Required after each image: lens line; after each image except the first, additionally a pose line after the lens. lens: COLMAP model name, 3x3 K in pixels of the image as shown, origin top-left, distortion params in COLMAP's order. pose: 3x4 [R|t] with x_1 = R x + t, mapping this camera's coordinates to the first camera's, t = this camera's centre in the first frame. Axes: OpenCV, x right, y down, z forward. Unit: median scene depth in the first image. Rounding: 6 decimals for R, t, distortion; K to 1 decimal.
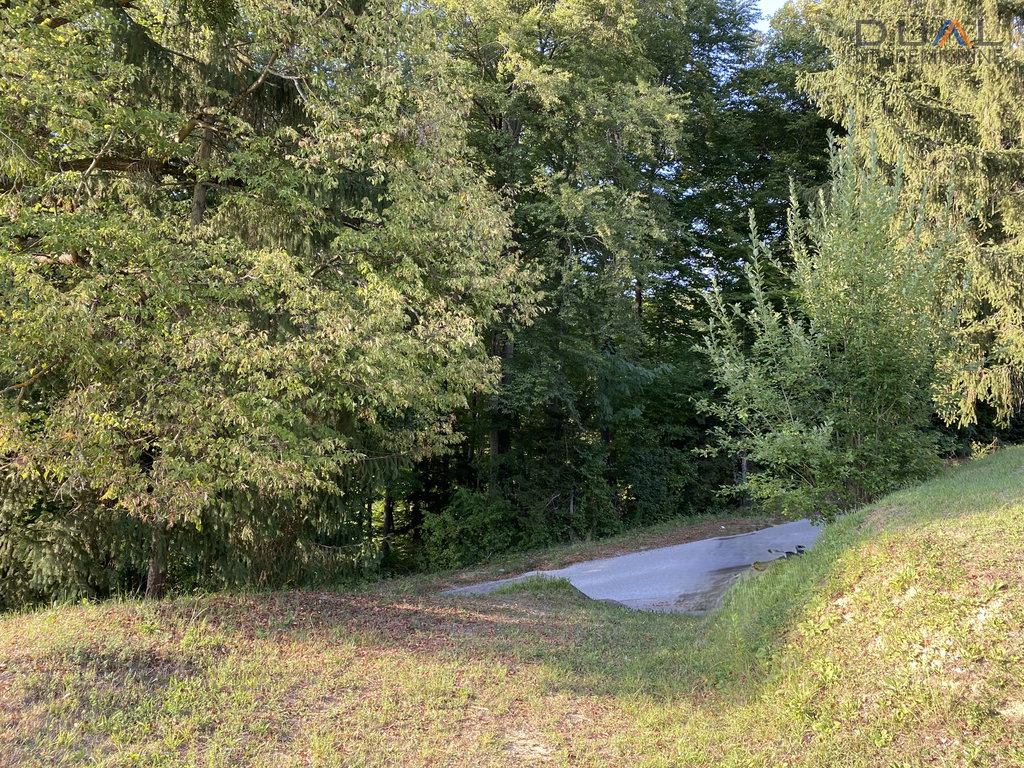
lens RADIAL K [[743.1, 0, 513.2], [0, 743.1, 386.5], [0, 0, 1]] dist [-0.050020, 0.024300]
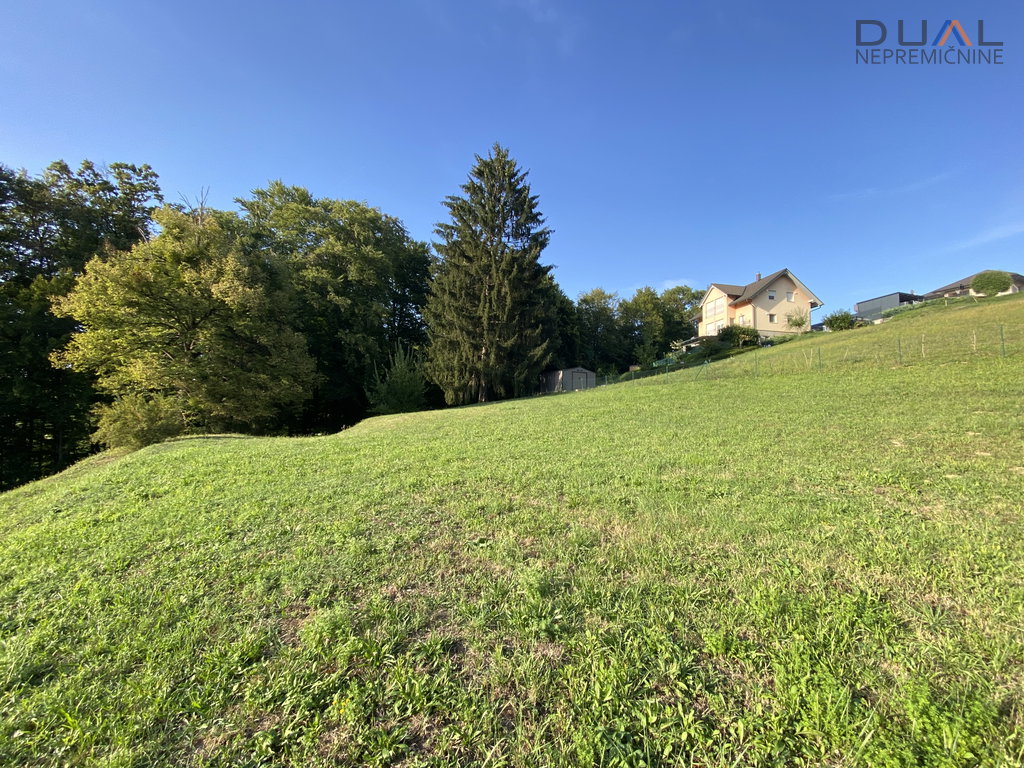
lens RADIAL K [[412.7, 0, 517.6], [0, 412.7, 383.9], [0, 0, 1]] dist [0.006890, -0.014565]
pose [[0.942220, 0.017190, 0.334552, 0.238550], [-0.011890, 0.999769, -0.017883, -0.043416], [-0.334783, 0.012871, 0.942207, -1.390790]]
